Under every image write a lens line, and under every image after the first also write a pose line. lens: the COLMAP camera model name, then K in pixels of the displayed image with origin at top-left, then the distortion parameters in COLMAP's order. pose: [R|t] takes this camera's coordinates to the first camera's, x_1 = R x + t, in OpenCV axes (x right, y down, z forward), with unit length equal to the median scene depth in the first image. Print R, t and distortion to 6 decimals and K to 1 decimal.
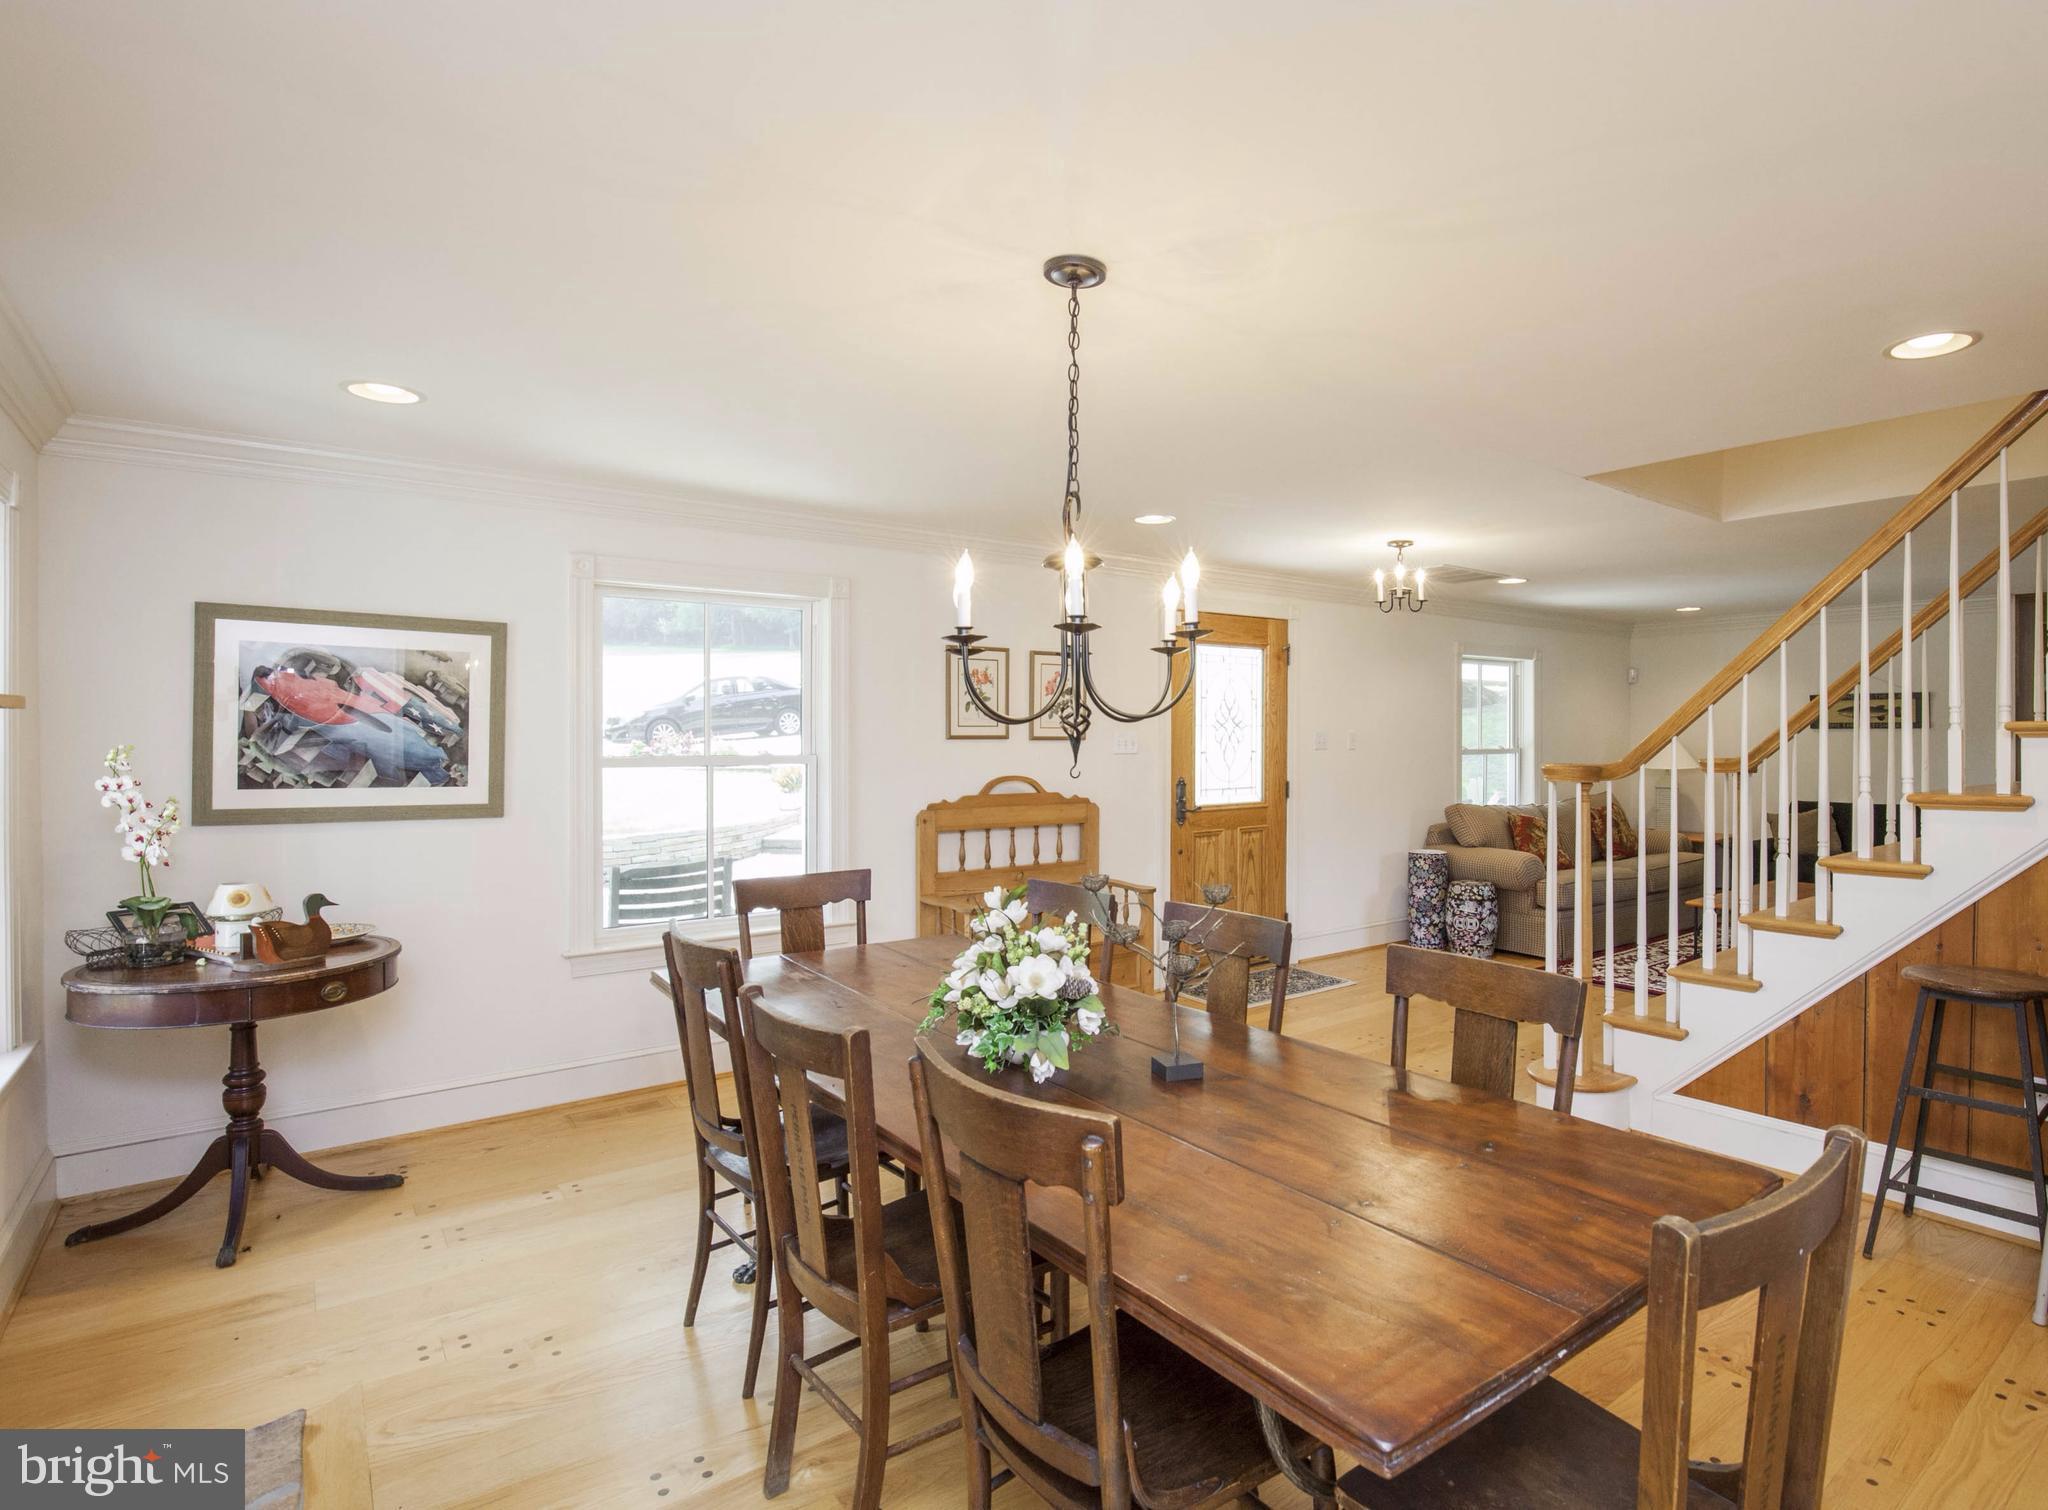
lens RADIAL K [[1066.4, 0, 1024.0], [0, 1066.4, 755.0], [0, 0, 1]] dist [-0.000187, 0.000071]
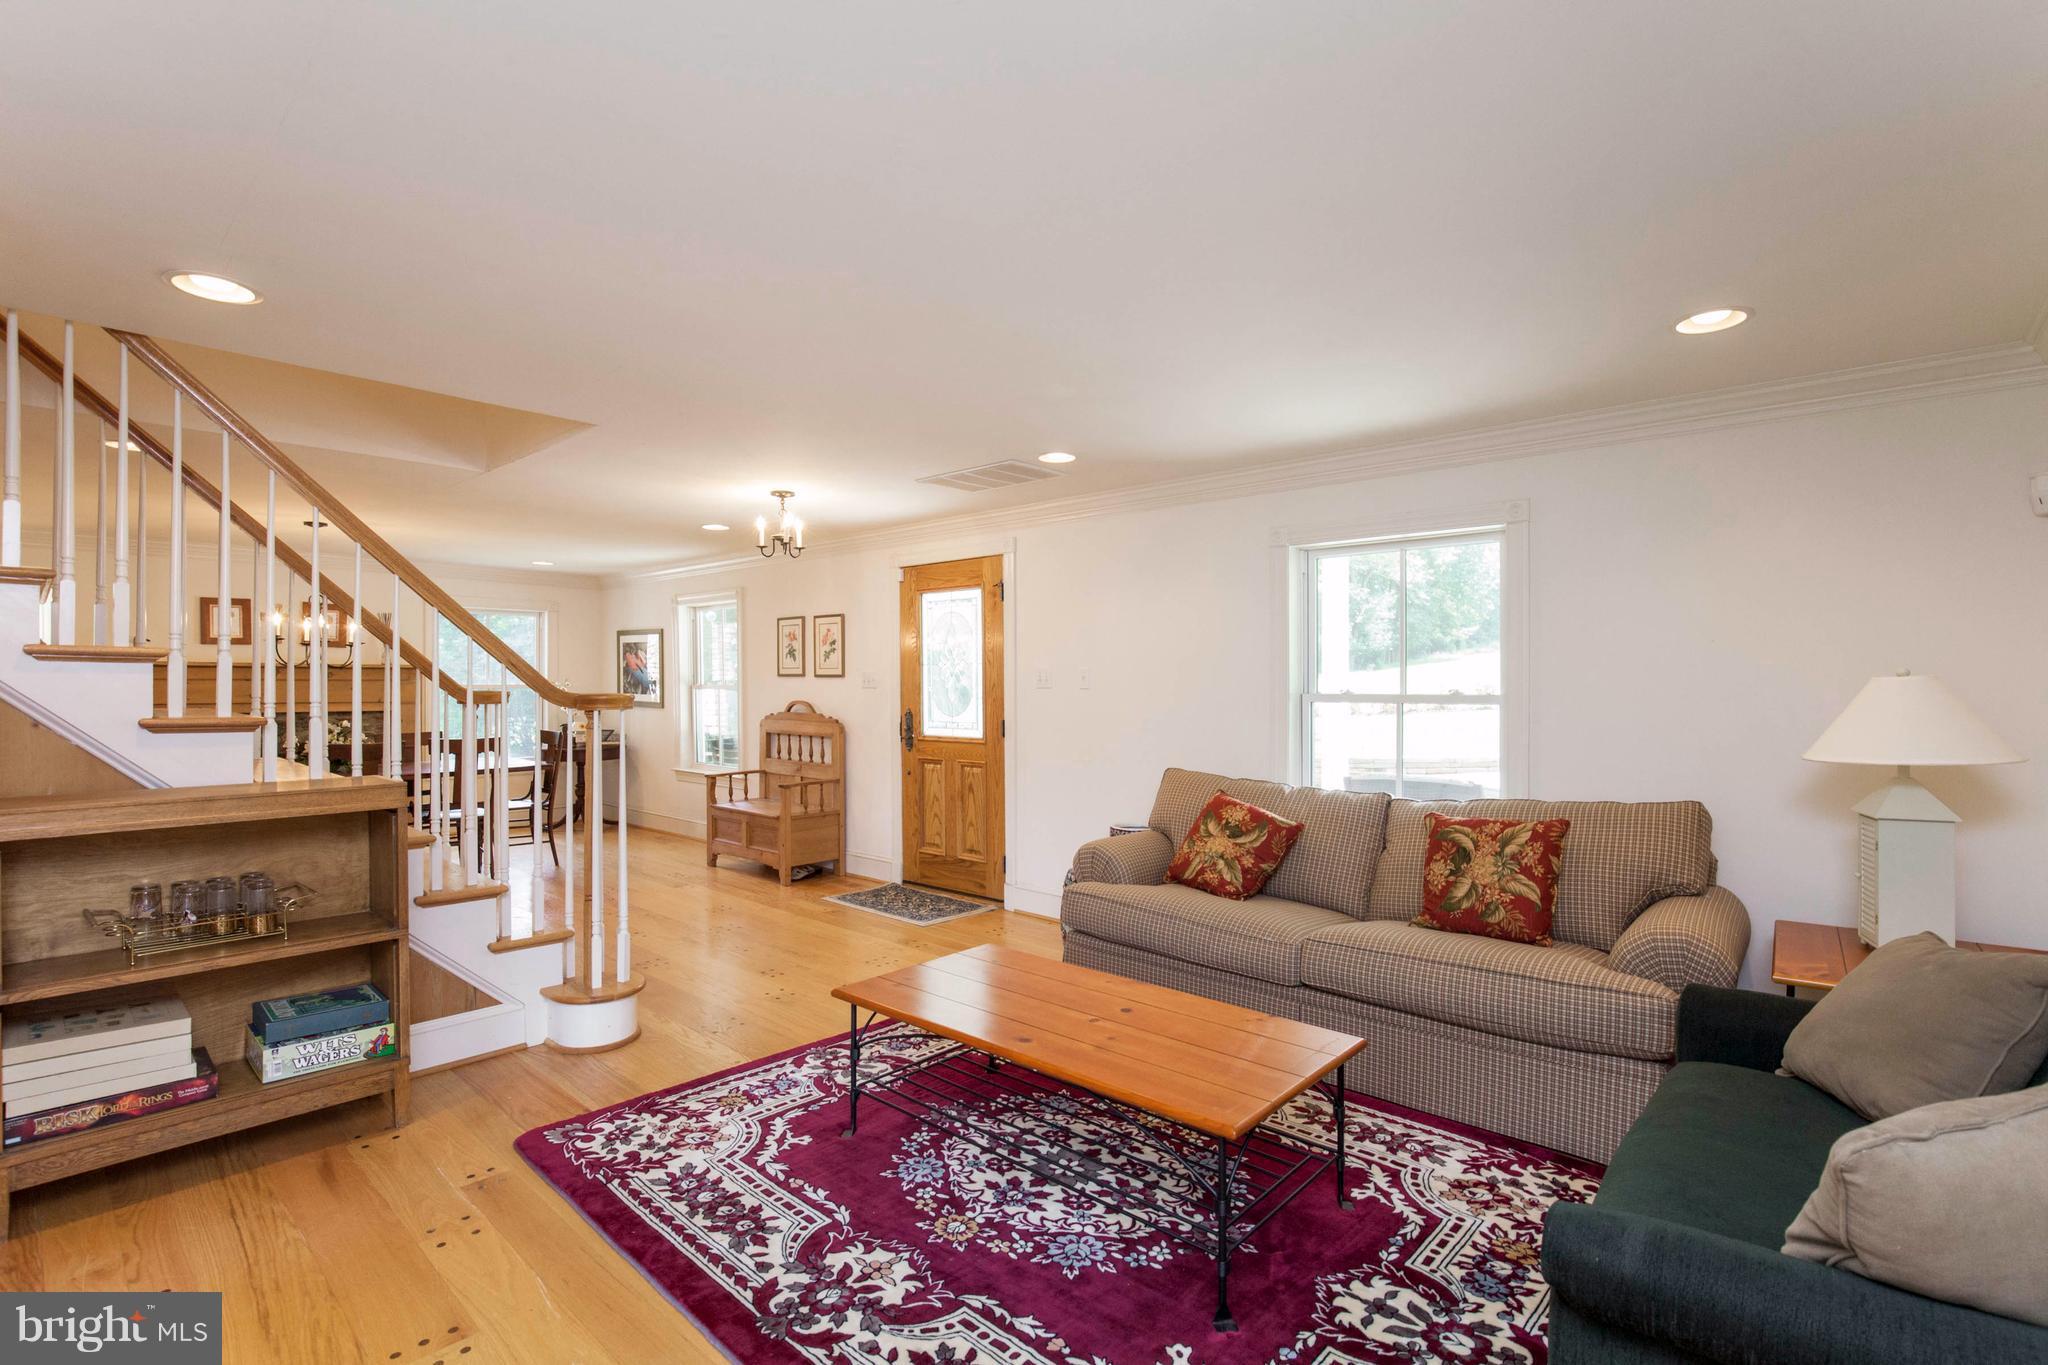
lens RADIAL K [[935.7, 0, 1024.0], [0, 935.7, 682.5], [0, 0, 1]] dist [-0.032165, 0.005619]
pose [[0.200924, 0.005432, -0.979592, 1.110706], [-0.017250, 0.999849, 0.002006, -0.011866], [0.979455, 0.016495, 0.200987, 0.867414]]
